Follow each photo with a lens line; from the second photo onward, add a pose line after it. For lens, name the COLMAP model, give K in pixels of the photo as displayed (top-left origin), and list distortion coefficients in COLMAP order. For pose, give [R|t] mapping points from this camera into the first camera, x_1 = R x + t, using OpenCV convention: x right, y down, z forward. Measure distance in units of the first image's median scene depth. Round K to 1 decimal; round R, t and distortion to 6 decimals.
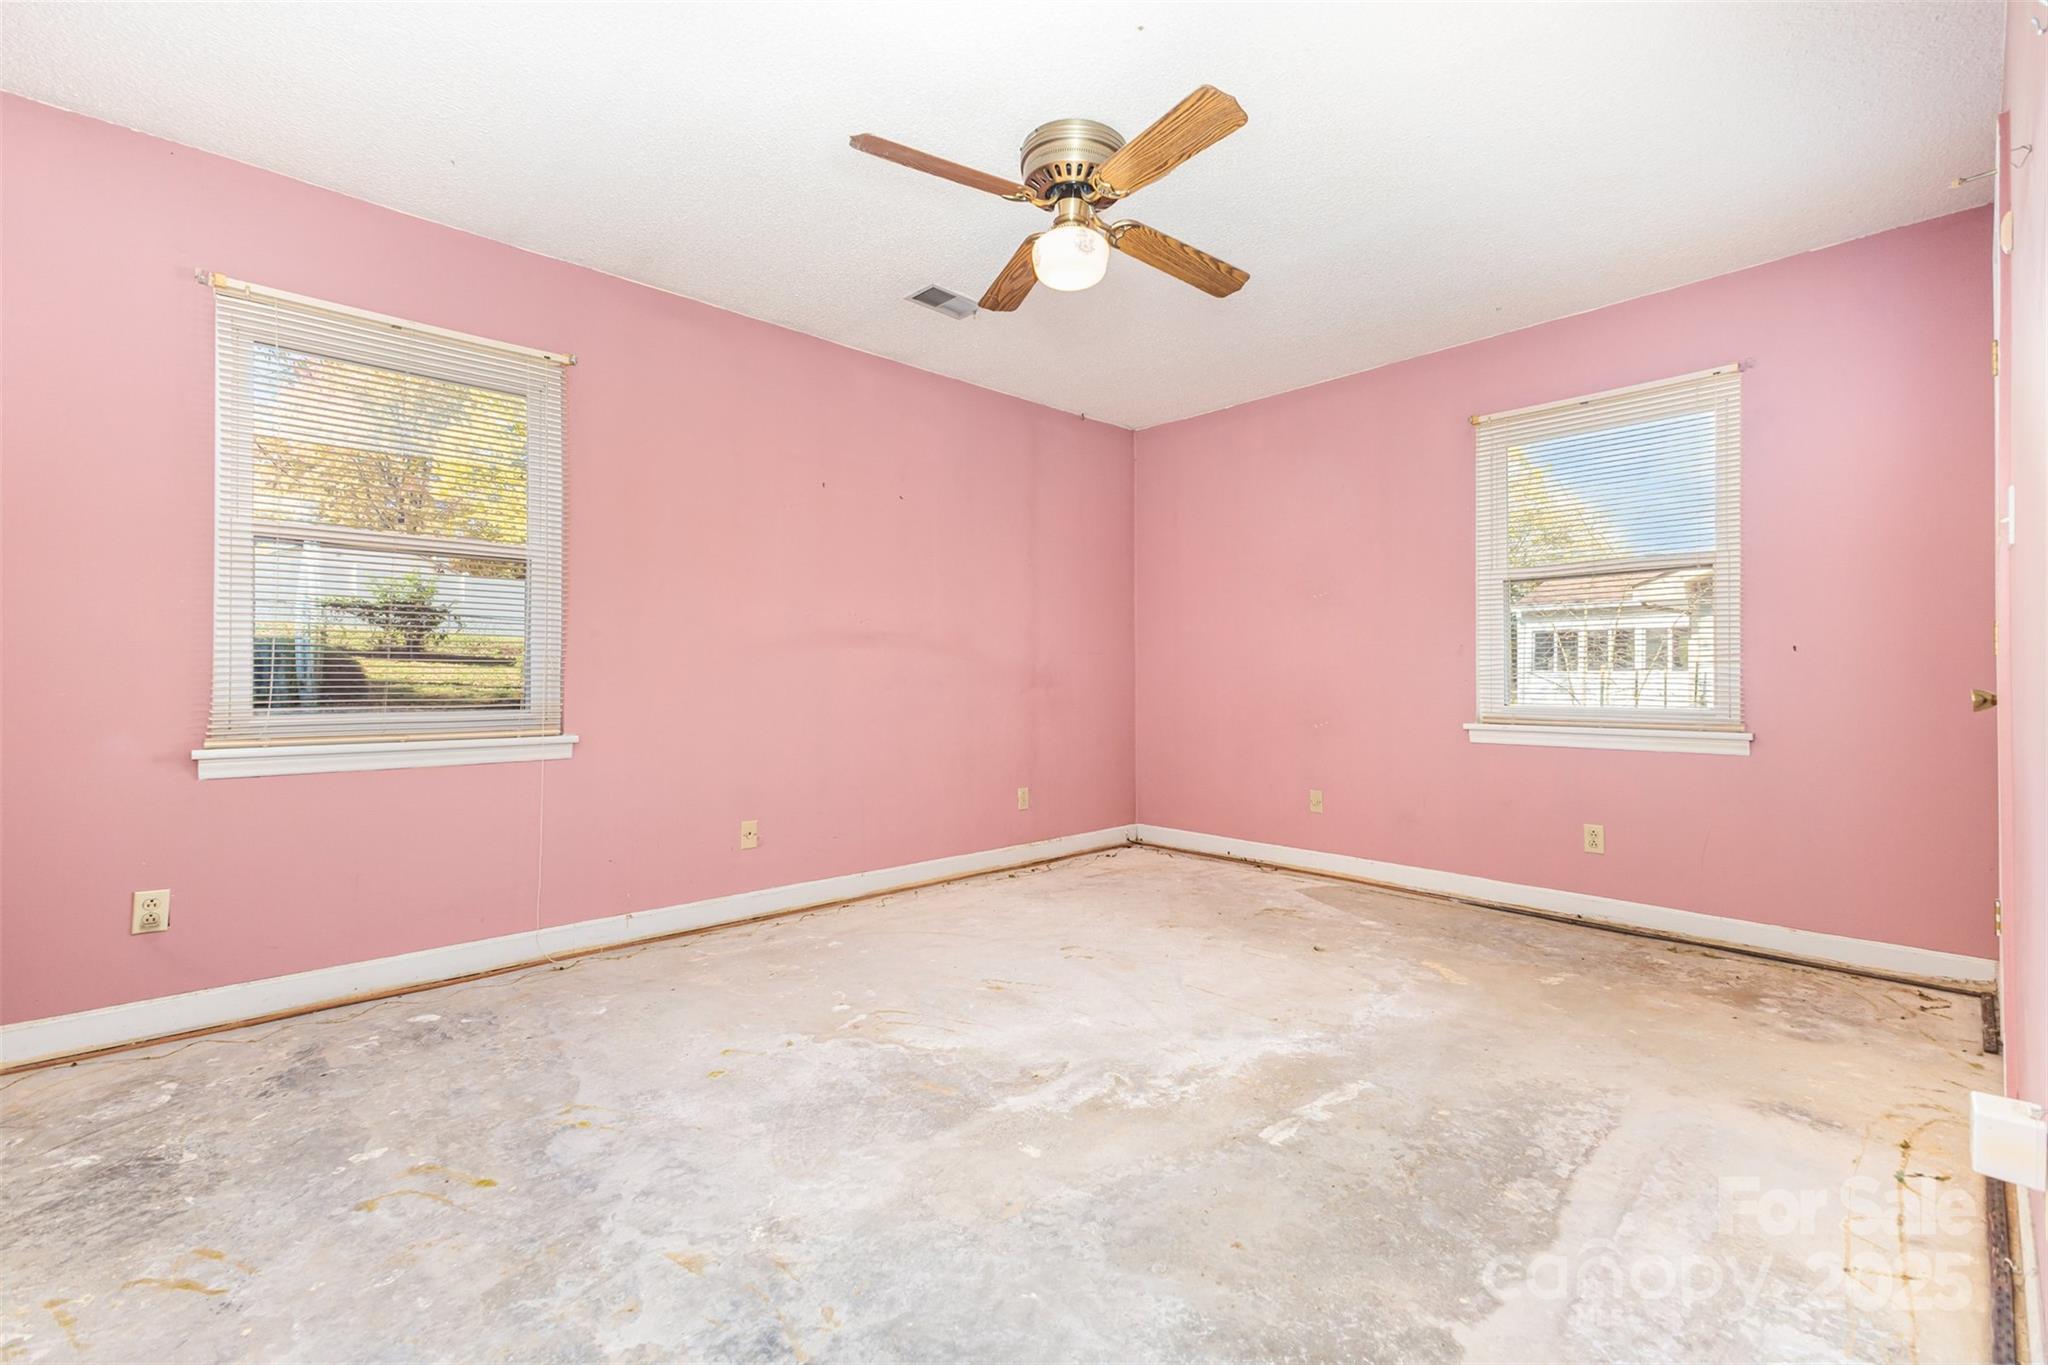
lens RADIAL K [[876.7, 0, 1023.5], [0, 876.7, 680.7], [0, 0, 1]] dist [0.012377, 0.000068]
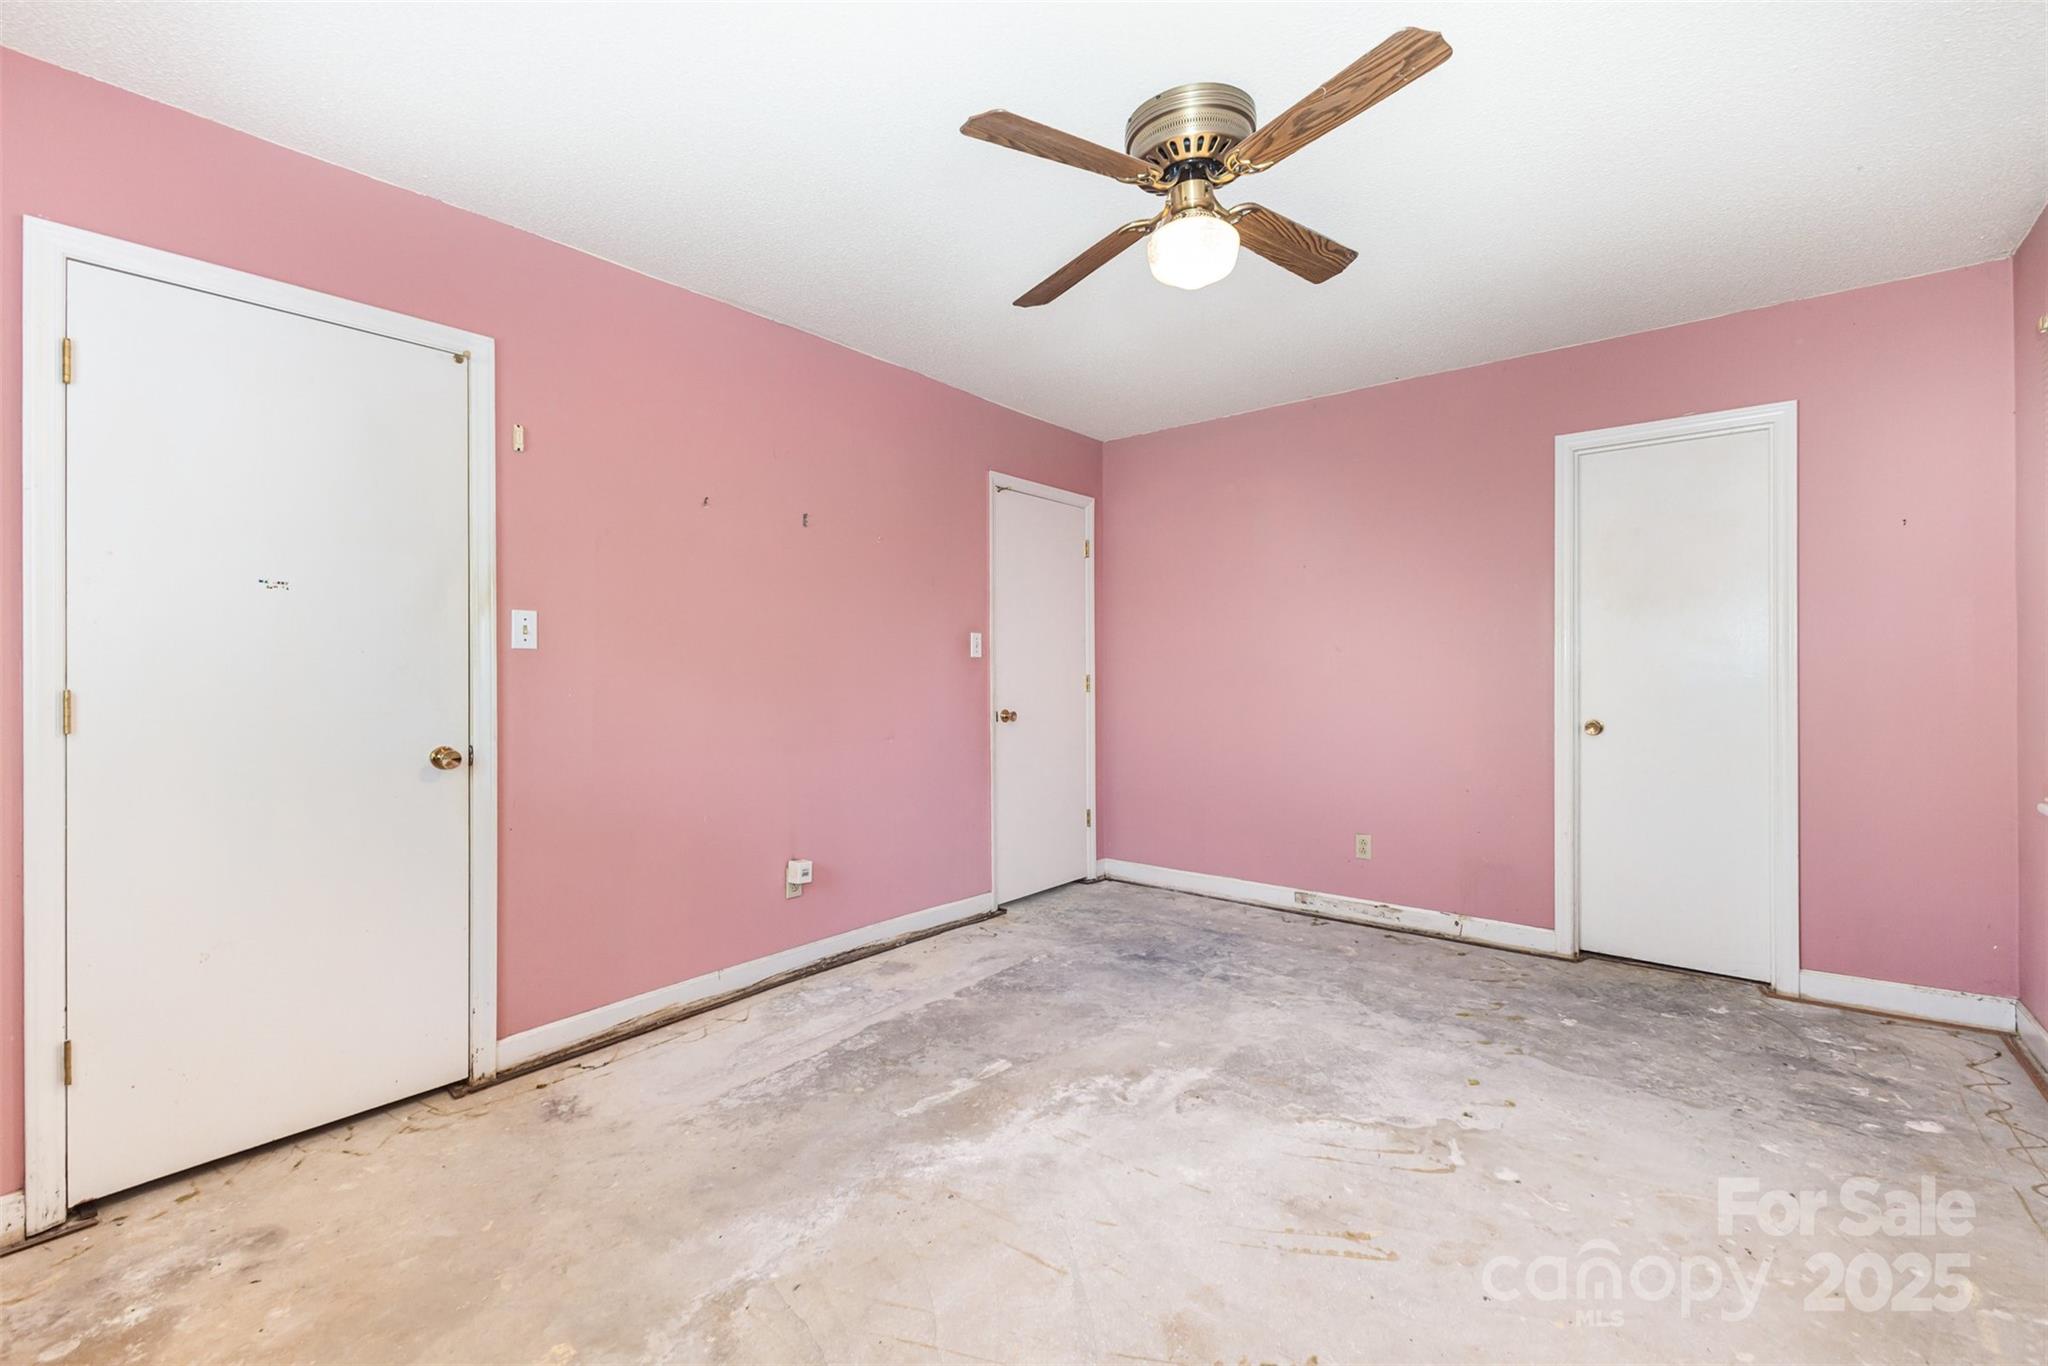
lens RADIAL K [[876.7, 0, 1023.5], [0, 876.7, 681.2], [0, 0, 1]] dist [0.012377, 0.000068]
pose [[-0.990008, 0.008732, -0.140741, 0.408908], [0.007354, 0.999920, 0.010308, -0.091590], [0.140819, 0.009170, -0.989993, 2.203324]]
